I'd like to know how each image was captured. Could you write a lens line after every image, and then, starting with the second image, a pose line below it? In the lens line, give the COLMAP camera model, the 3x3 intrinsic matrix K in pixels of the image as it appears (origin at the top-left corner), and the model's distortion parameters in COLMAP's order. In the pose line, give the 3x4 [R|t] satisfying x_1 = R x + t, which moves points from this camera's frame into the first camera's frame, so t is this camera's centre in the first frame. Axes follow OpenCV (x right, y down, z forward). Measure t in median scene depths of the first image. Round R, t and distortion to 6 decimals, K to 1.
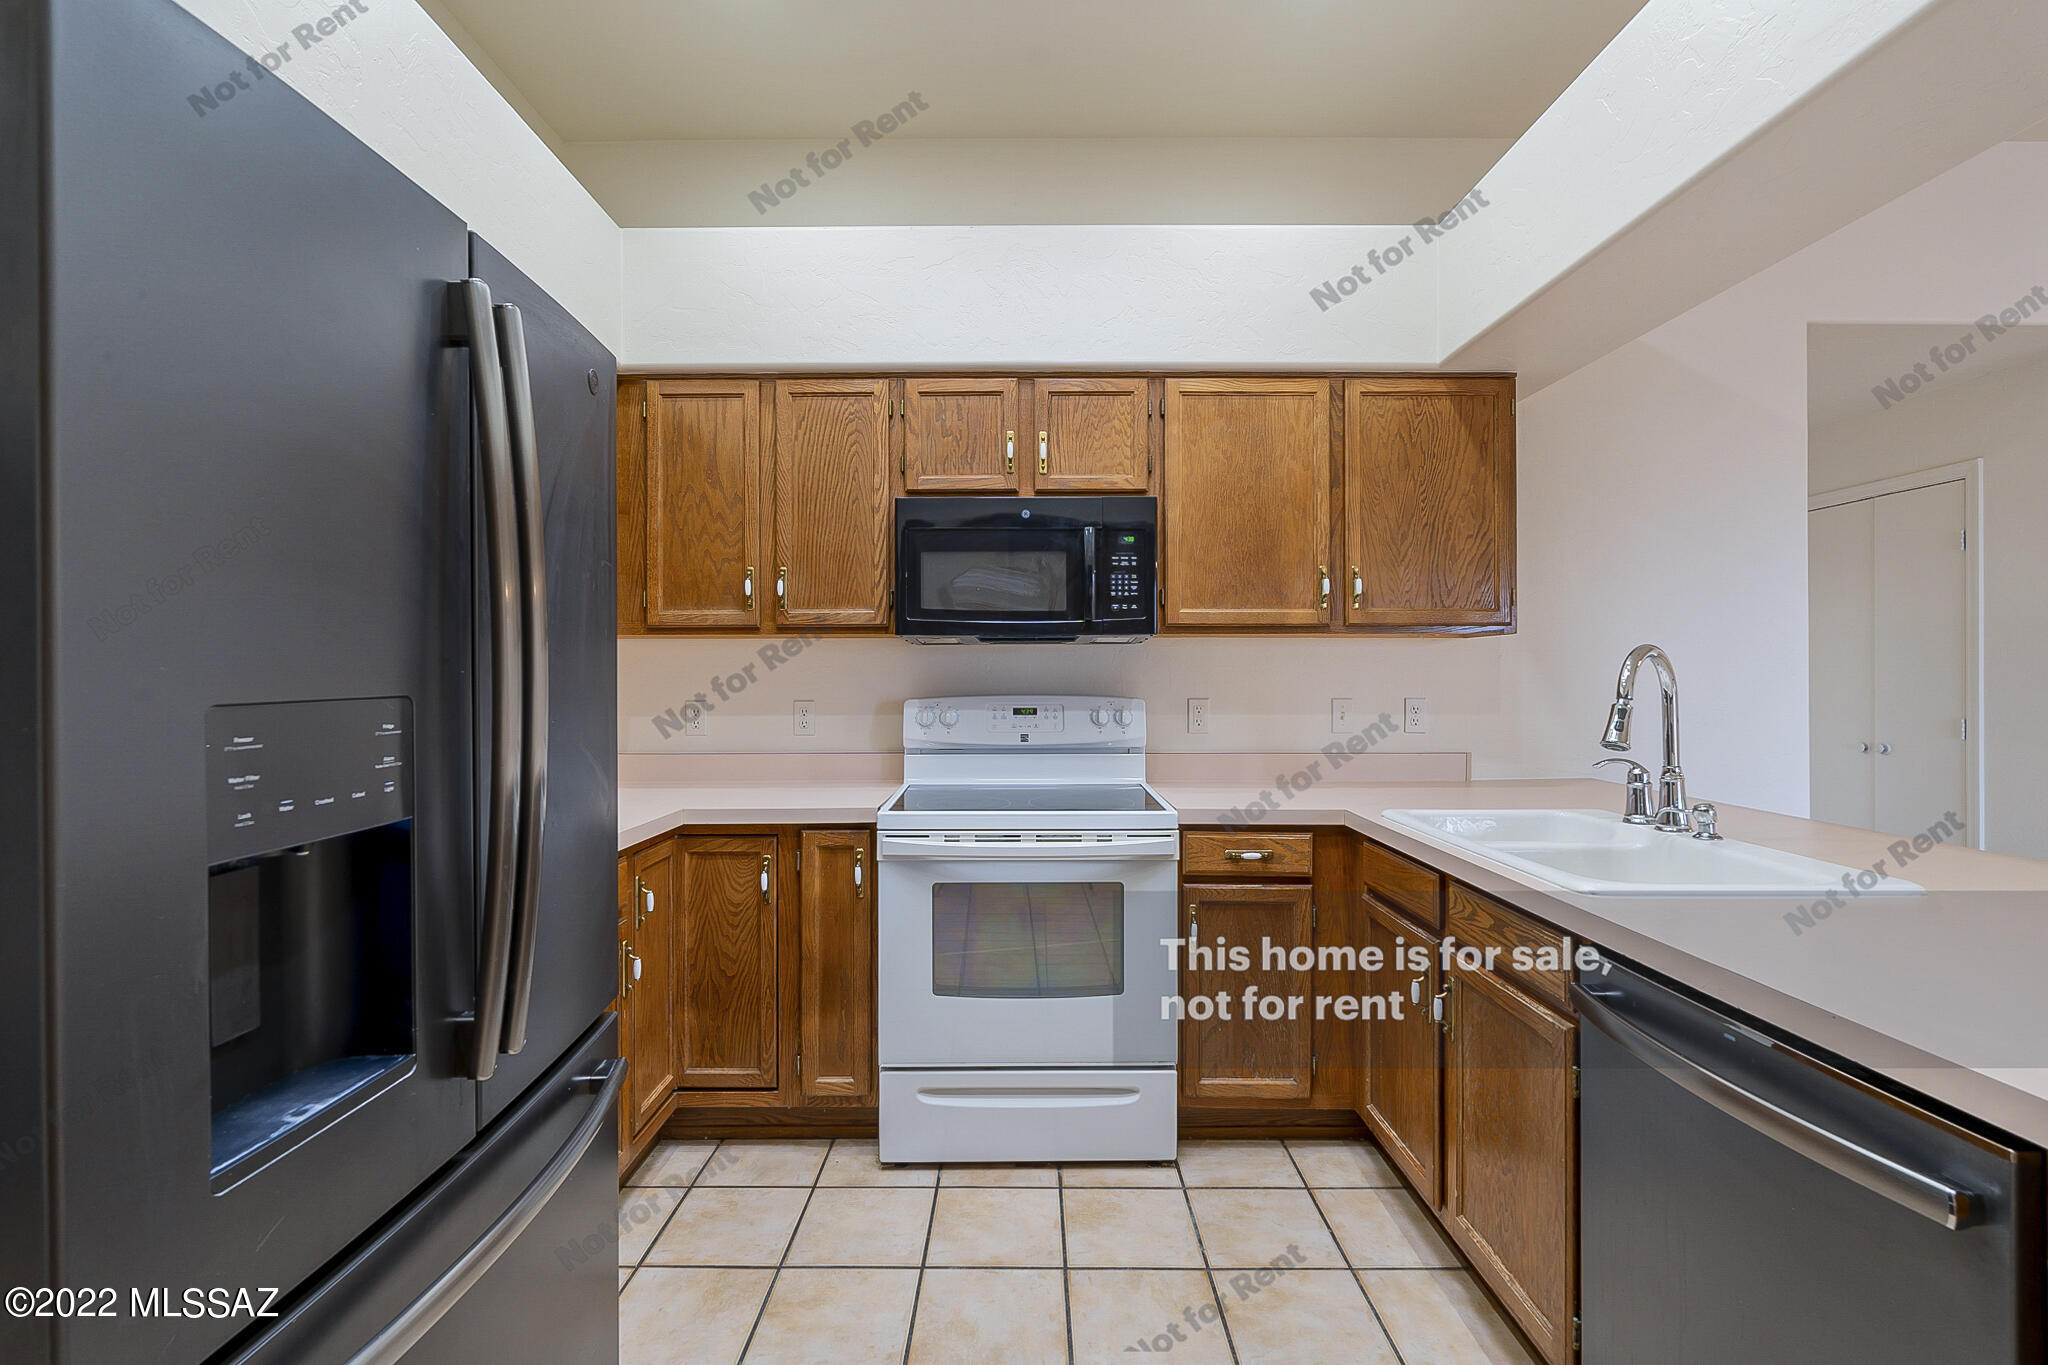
lens RADIAL K [[907.7, 0, 1030.4], [0, 907.7, 672.9], [0, 0, 1]] dist [-0.001380, -0.000752]
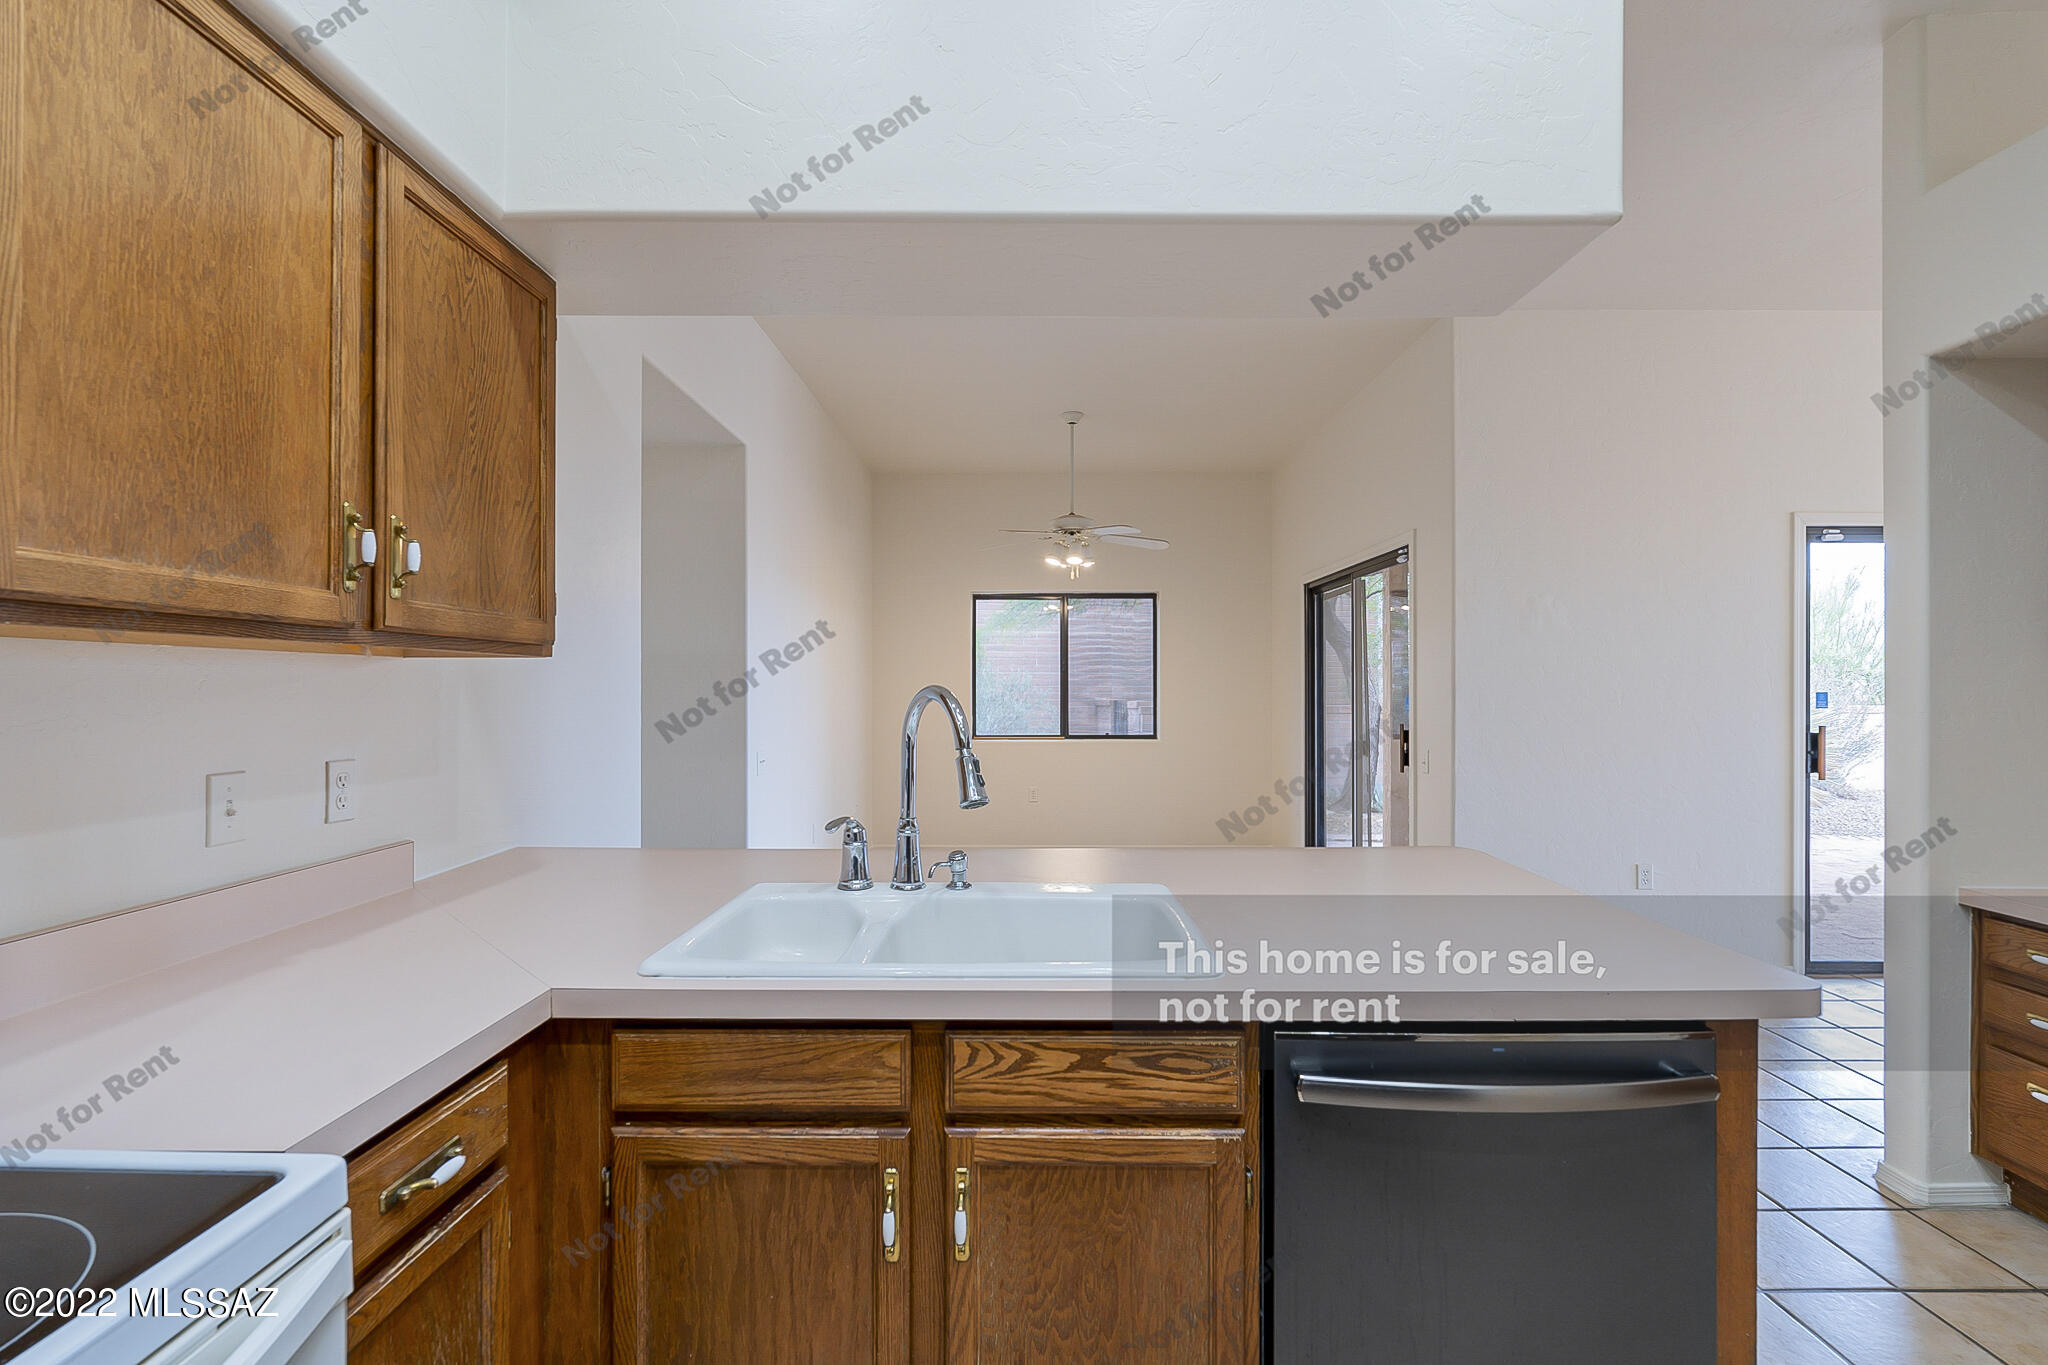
lens RADIAL K [[907.7, 0, 1028.1], [0, 907.7, 687.2], [0, 0, 1]] dist [-0.001380, -0.000752]
pose [[0.016756, 0.003183, 0.999855, -0.152267], [-0.002844, 0.999991, -0.003136, -0.019635], [-0.999856, -0.002791, 0.016764, 0.630516]]
